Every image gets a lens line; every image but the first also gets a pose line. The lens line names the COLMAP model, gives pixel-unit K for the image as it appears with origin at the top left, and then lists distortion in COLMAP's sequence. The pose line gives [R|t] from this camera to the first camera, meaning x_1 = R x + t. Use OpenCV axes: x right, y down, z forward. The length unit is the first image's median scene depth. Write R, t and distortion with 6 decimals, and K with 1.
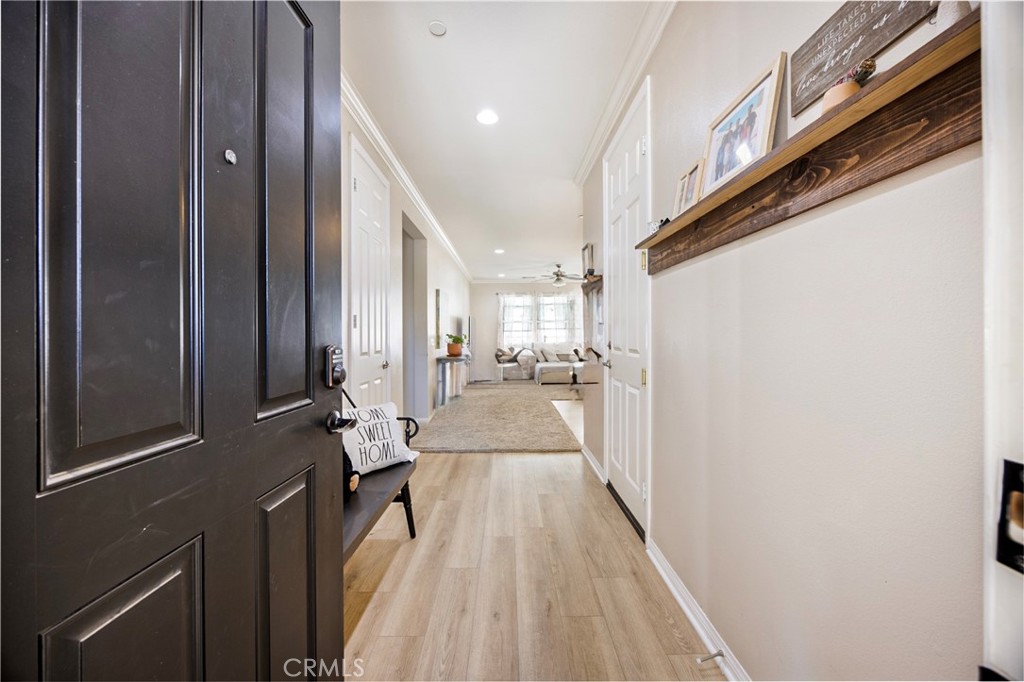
lens RADIAL K [[384.3, 0, 509.8], [0, 384.3, 335.3], [0, 0, 1]] dist [-0.003441, -0.000083]
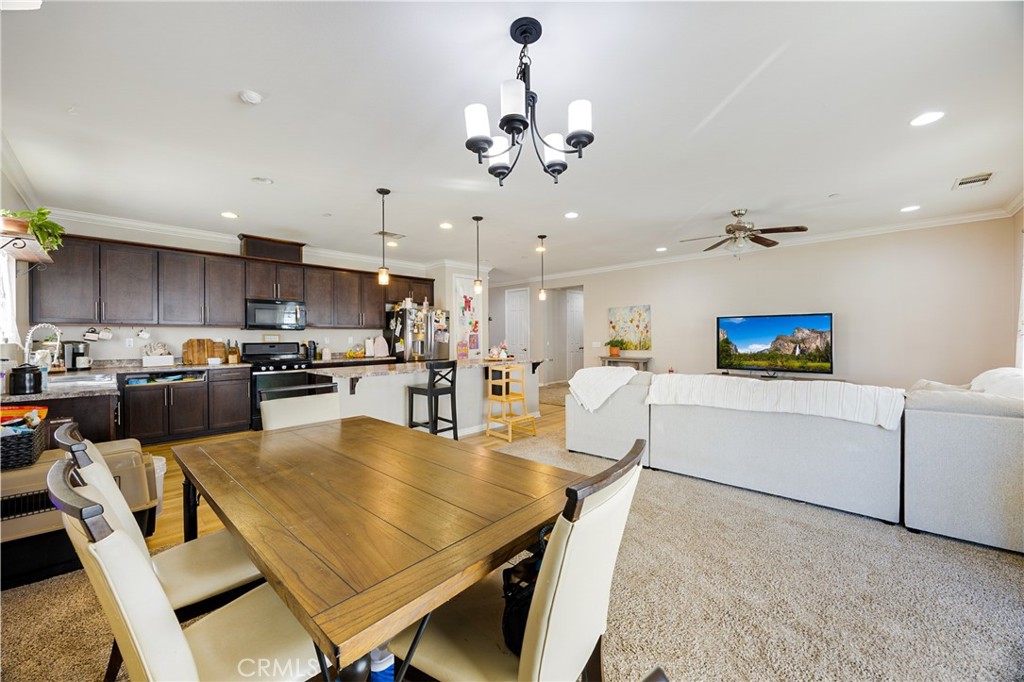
lens RADIAL K [[386.0, 0, 513.2], [0, 386.0, 338.5], [0, 0, 1]] dist [-0.000555, -0.000020]
pose [[-0.697310, 0.012259, -0.716665, 0.612888], [0.006245, 0.999920, 0.011028, -0.014787], [0.716743, 0.003215, -0.697330, 0.978316]]
